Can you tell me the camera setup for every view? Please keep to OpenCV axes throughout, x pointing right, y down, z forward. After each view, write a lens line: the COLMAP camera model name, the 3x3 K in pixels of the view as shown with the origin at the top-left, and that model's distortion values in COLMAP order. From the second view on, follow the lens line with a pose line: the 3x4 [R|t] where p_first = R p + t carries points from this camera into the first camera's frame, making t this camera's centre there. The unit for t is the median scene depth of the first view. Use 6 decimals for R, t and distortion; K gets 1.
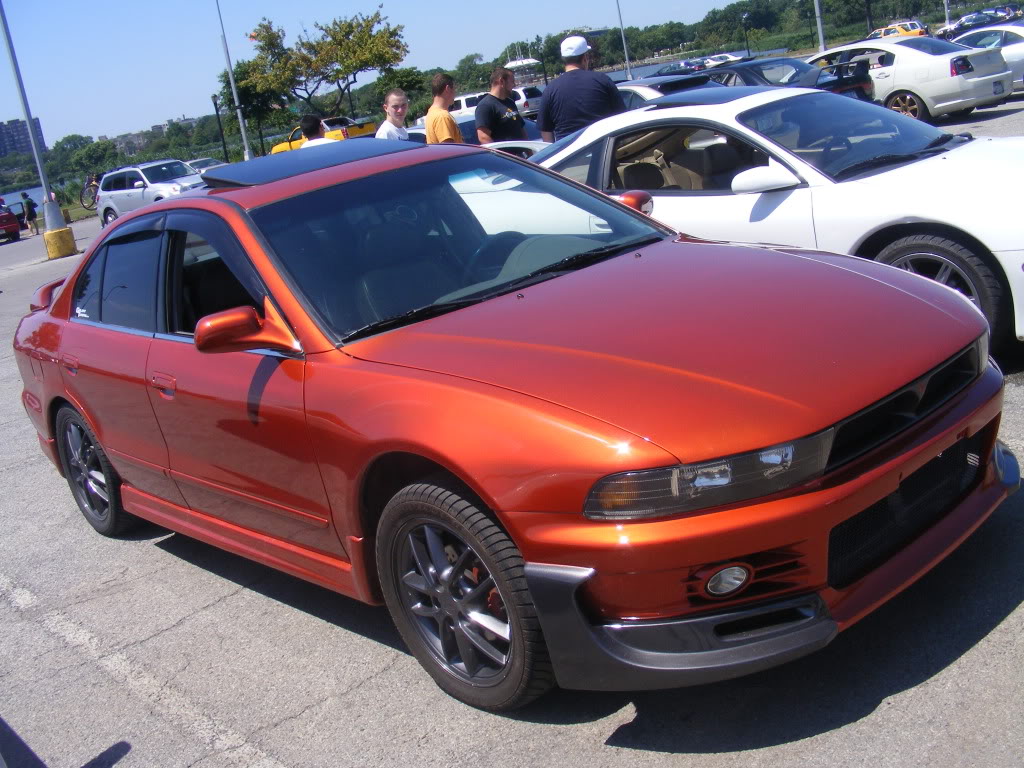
lens RADIAL K [[1263.4, 0, 512.0], [0, 1263.4, 384.0], [0, 0, 1]] dist [-0.196302, 0.066008]
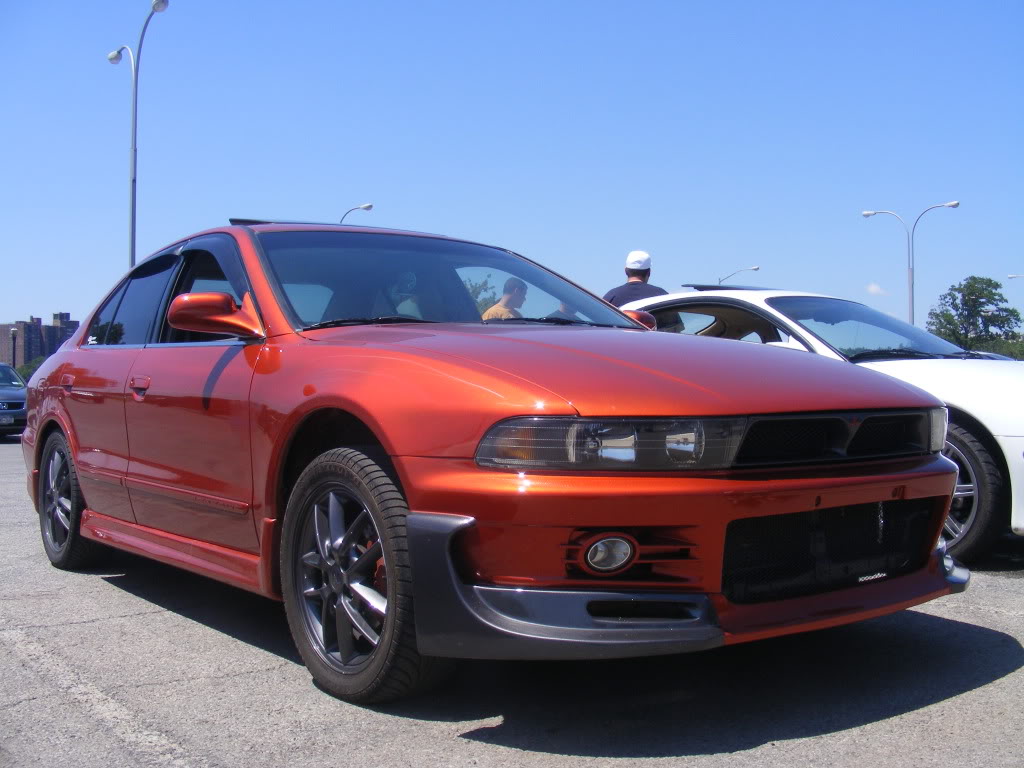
lens RADIAL K [[1263.4, 0, 512.0], [0, 1263.4, 384.0], [0, 0, 1]] dist [-0.196302, 0.066008]
pose [[0.980002, 0.173956, -0.096624, 0.145063], [-0.193541, 0.946108, -0.259656, 0.253352], [0.046248, 0.273164, 0.960855, 0.047649]]
